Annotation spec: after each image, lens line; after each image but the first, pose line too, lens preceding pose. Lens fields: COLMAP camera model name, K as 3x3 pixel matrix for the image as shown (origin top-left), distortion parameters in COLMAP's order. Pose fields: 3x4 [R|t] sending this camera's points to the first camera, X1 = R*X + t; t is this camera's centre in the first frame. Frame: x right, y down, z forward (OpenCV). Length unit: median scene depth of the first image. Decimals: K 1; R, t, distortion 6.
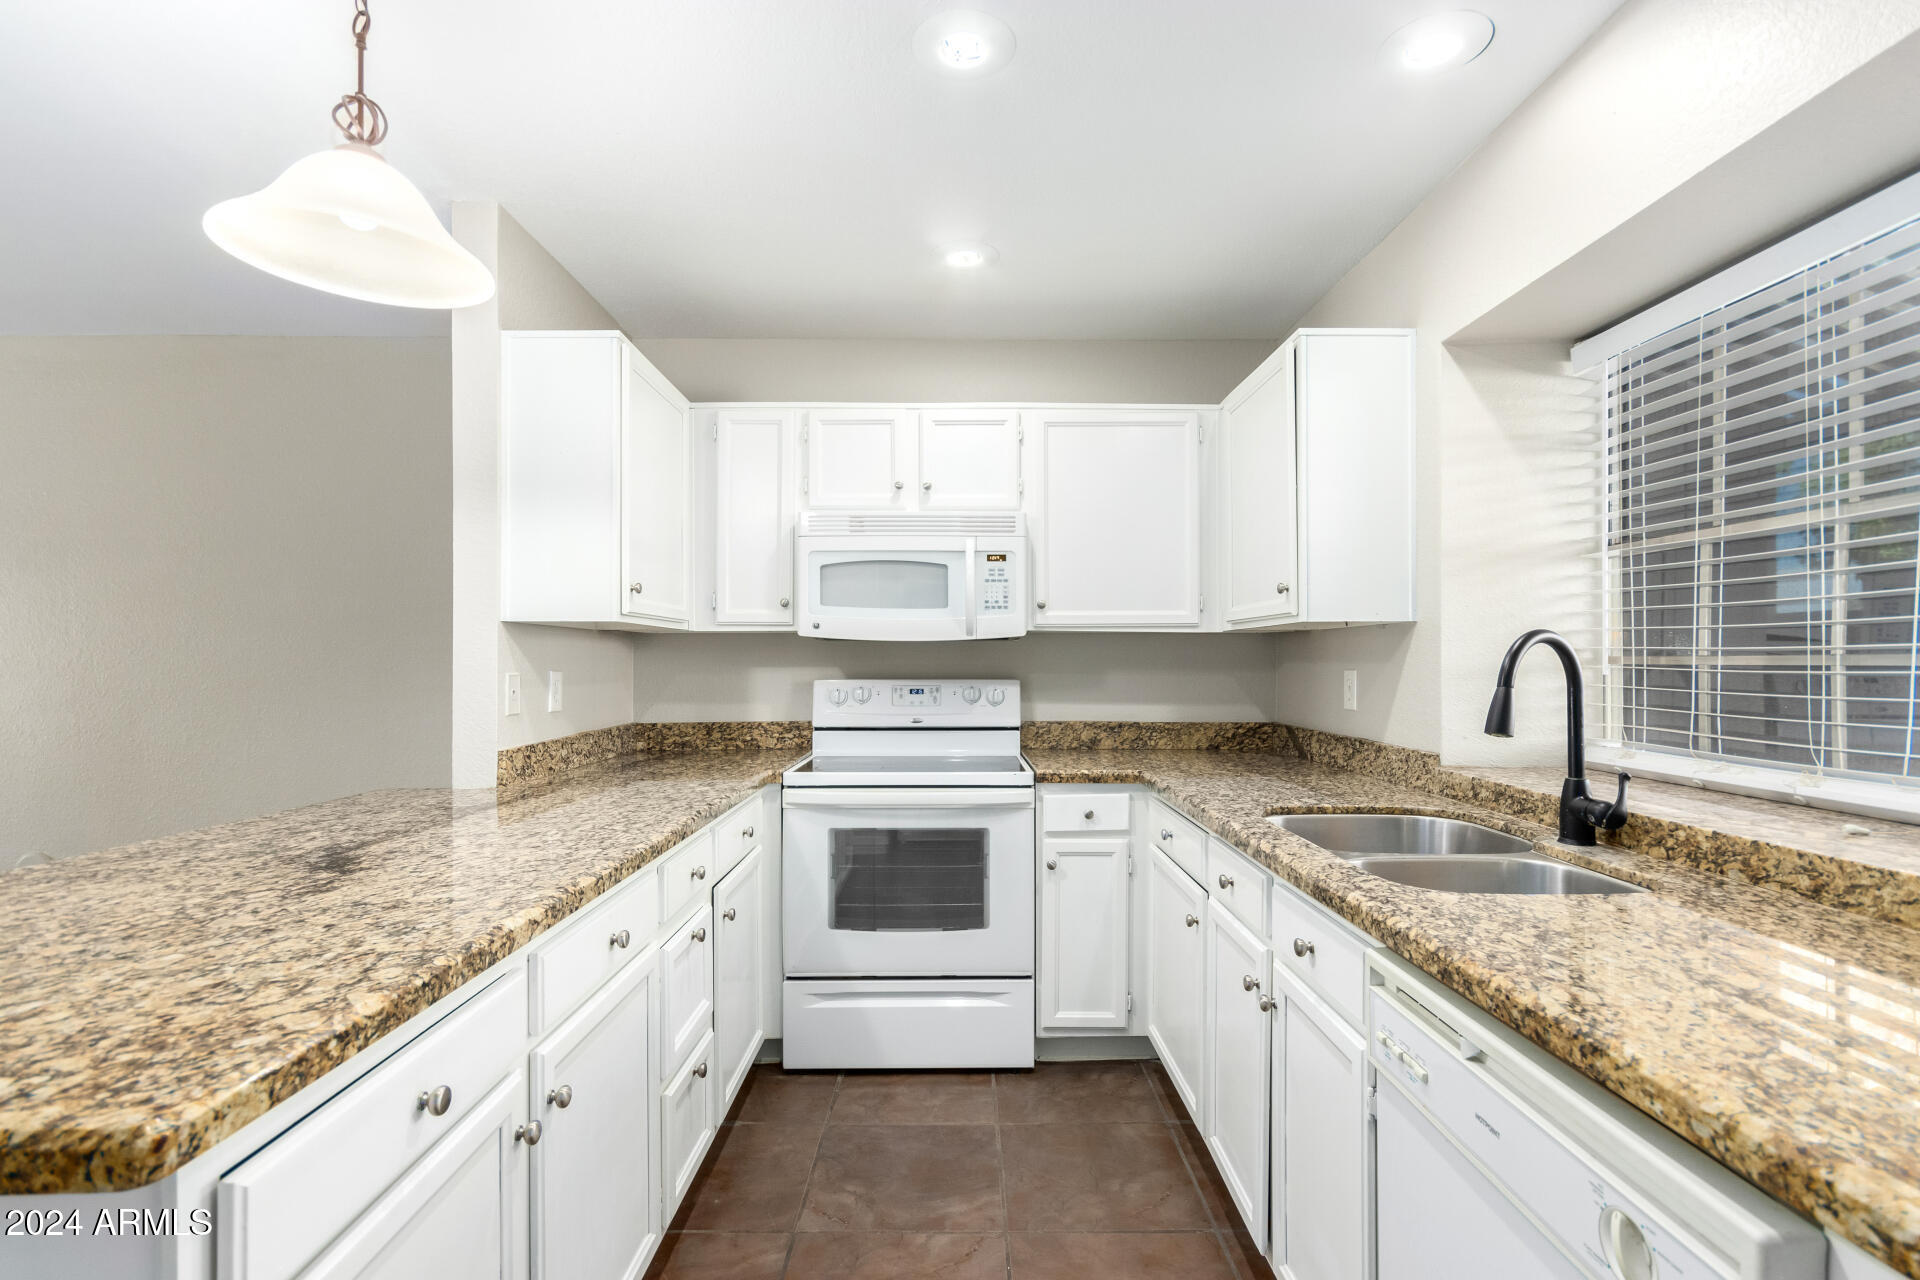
lens RADIAL K [[899.1, 0, 961.7], [0, 899.1, 654.4], [0, 0, 1]] dist [-0.000016, -0.000716]
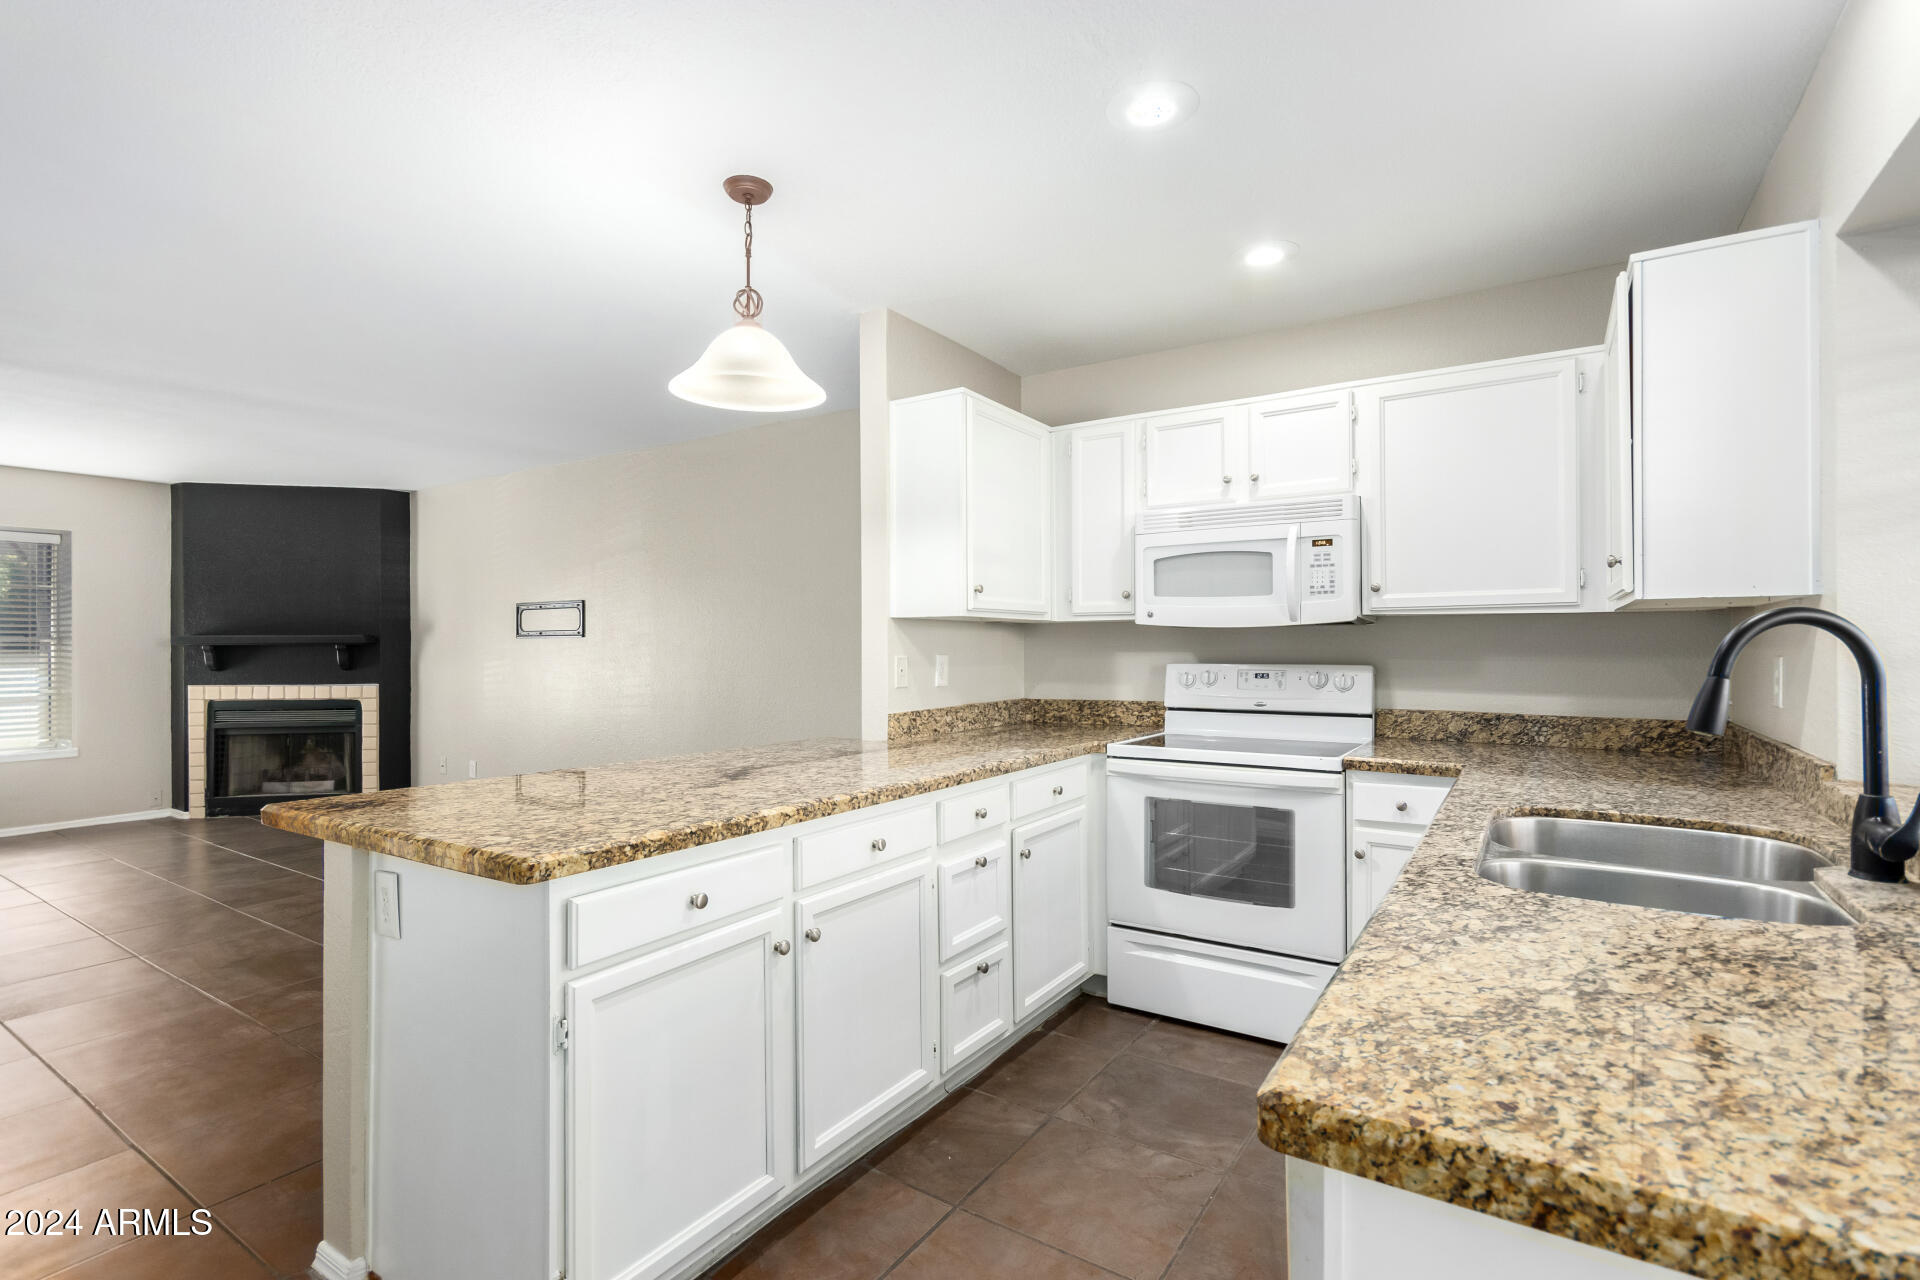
lens RADIAL K [[899.9, 0, 954.5], [0, 899.9, 641.3], [0, 0, 1]] dist [-0.000752, -0.000929]
pose [[0.832306, -0.005229, -0.554291, 0.269476], [0.006801, 0.999977, 0.000779, -0.001698], [0.554274, -0.004419, 0.832323, -0.059572]]
